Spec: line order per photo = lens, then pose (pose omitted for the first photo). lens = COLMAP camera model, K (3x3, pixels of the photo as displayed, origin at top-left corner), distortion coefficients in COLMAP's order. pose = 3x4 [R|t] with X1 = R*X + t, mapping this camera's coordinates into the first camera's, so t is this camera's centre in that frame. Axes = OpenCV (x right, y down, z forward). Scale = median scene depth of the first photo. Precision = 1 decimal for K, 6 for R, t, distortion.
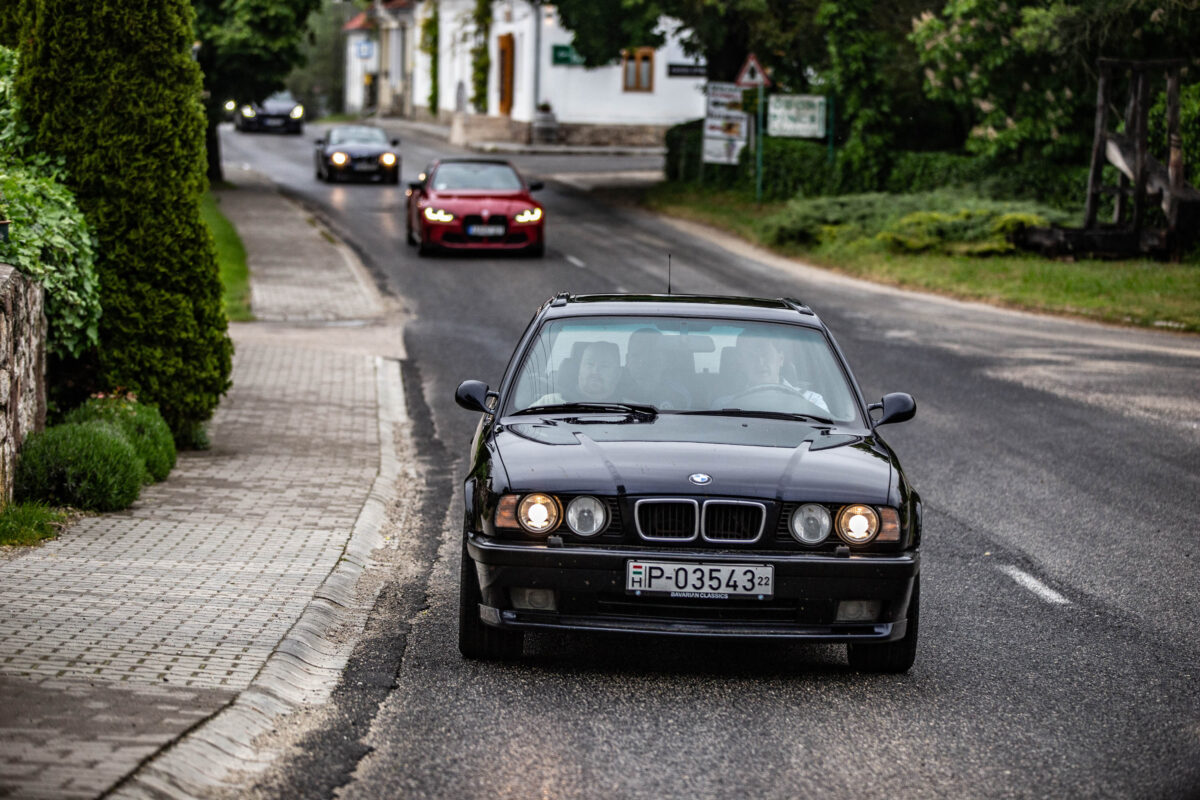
lens RADIAL K [[3811.7, 0, 600.0], [0, 3811.7, 400.0], [0, 0, 1]] dist [-0.001898, -0.109410]
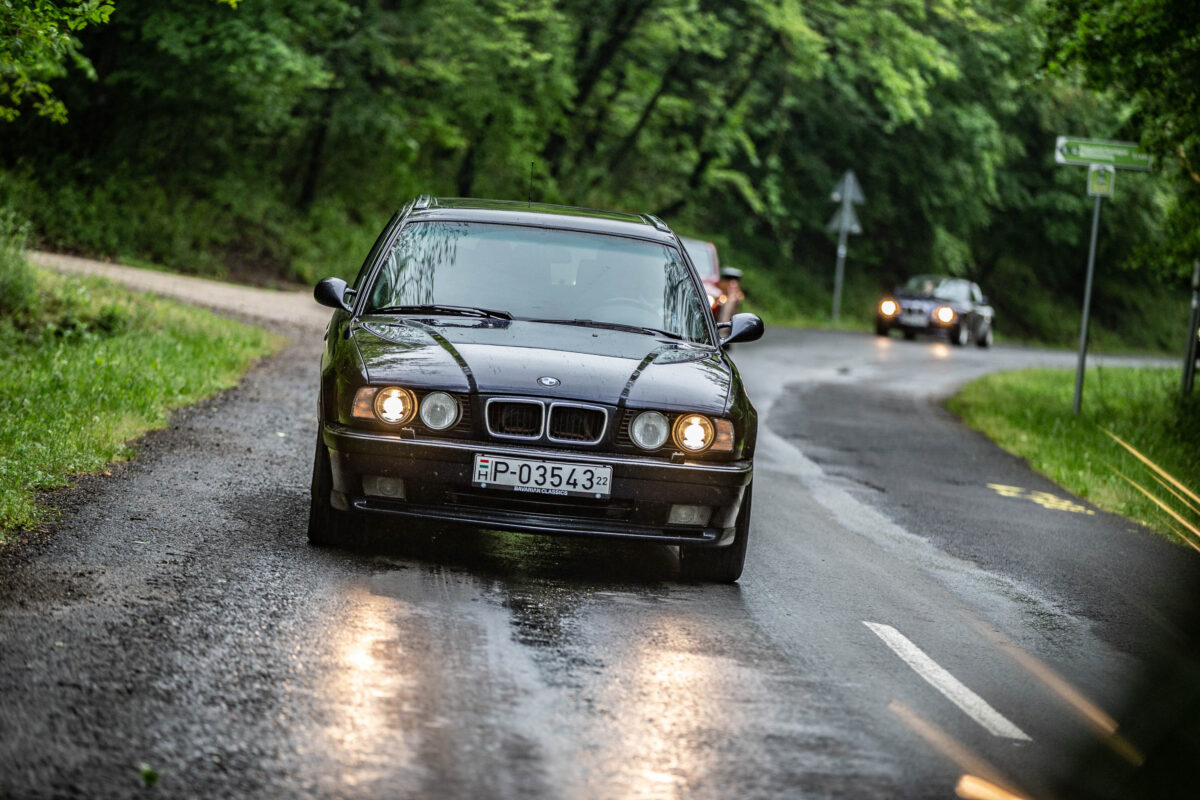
lens RADIAL K [[6245.8, 0, 600.0], [0, 6245.8, 400.0], [0, 0, 1]] dist [1.195003, 6.244090]
pose [[0.998035, 0.057387, 0.025145, -0.002798], [-0.057709, 0.998258, 0.012252, 0.003510], [-0.024398, -0.013679, 0.999609, -0.739712]]
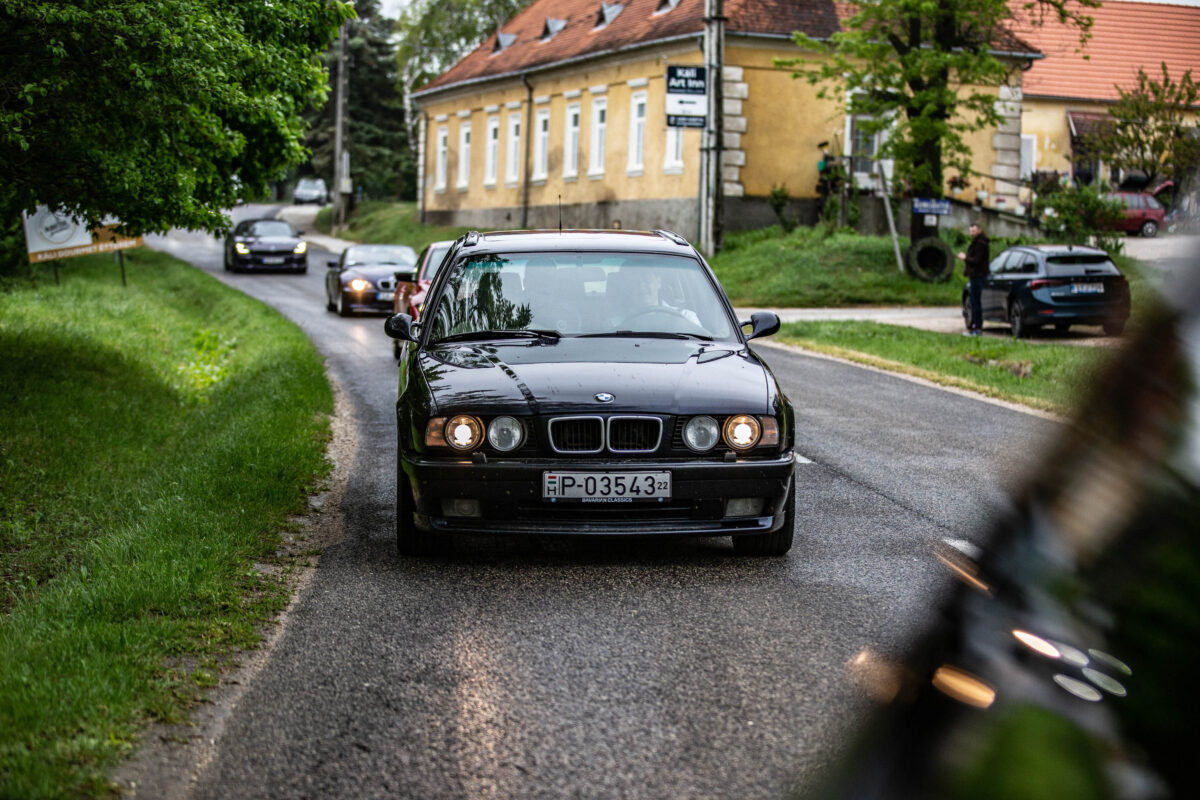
lens RADIAL K [[2901.0, 0, 600.0], [0, 2901.0, 400.0], [0, 0, 1]] dist [-0.964231, -0.431934]
pose [[0.998410, -0.035697, 0.043619, -0.012745], [0.033839, 0.998518, 0.042621, -0.015677], [-0.045076, -0.041078, 0.998139, 0.133357]]
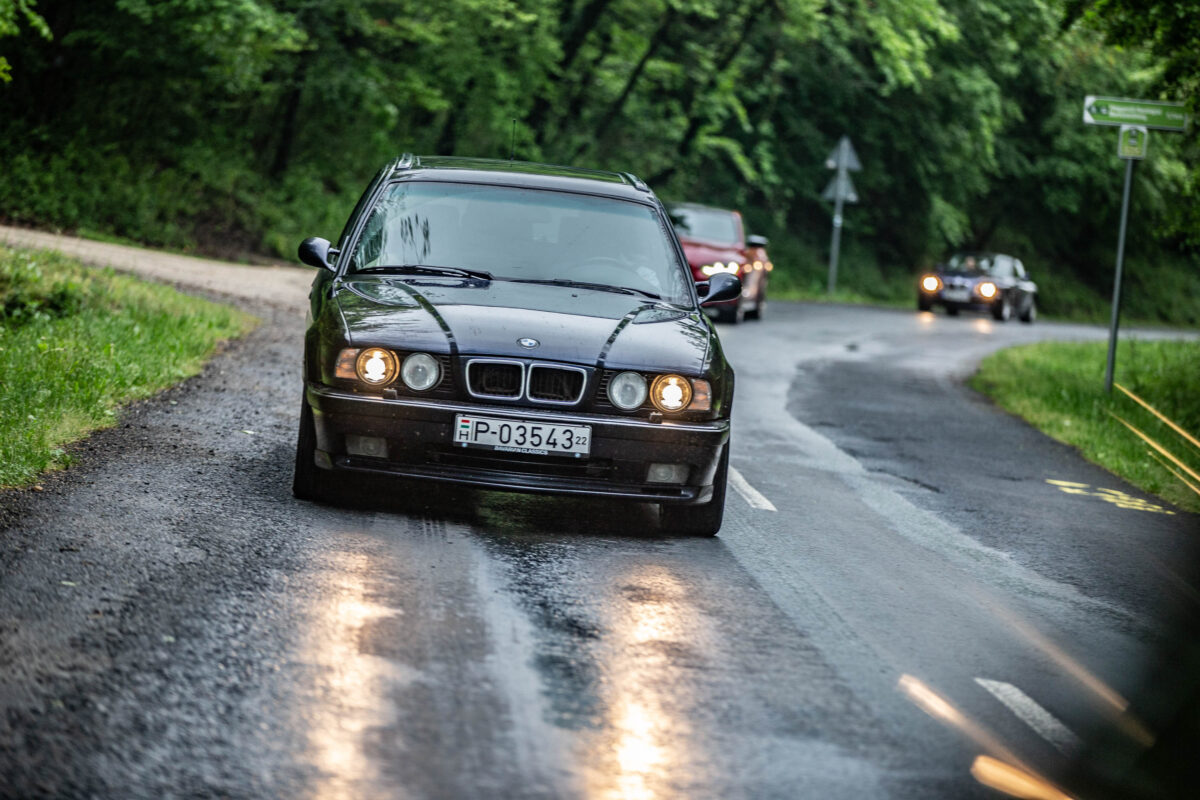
lens RADIAL K [[5205.5, 0, 600.0], [0, 5205.5, 400.0], [0, 0, 1]] dist [0.287451, 96.199637]
pose [[0.997857, 0.055757, 0.034248, -0.002949], [-0.056708, 0.998014, 0.027438, -0.004819], [-0.032650, -0.029322, 0.999037, -0.471903]]
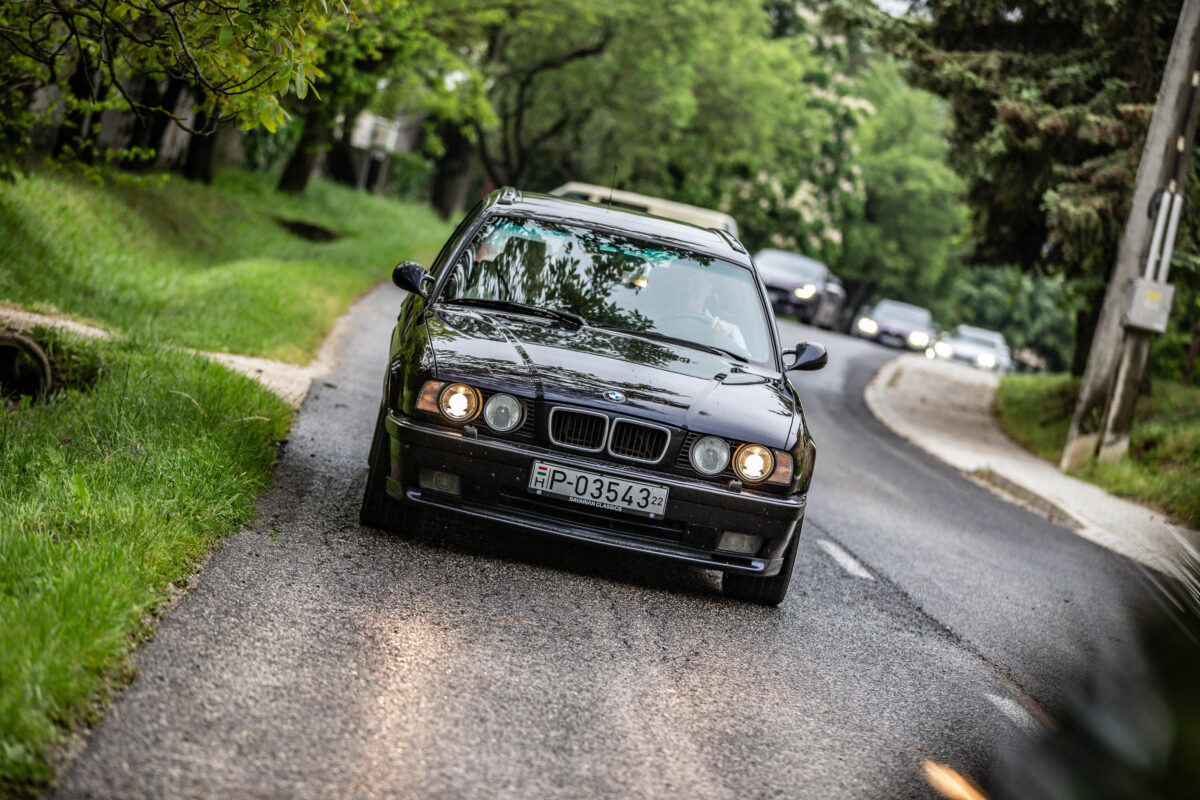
lens RADIAL K [[4354.0, 0, 600.0], [0, 4354.0, 400.0], [0, 0, 1]] dist [0.206018, 0.242363]
pose [[0.985327, 0.167763, 0.031403, -0.015661], [-0.168762, 0.985122, 0.032458, -0.016968], [-0.025491, -0.037281, 0.998980, -0.212049]]
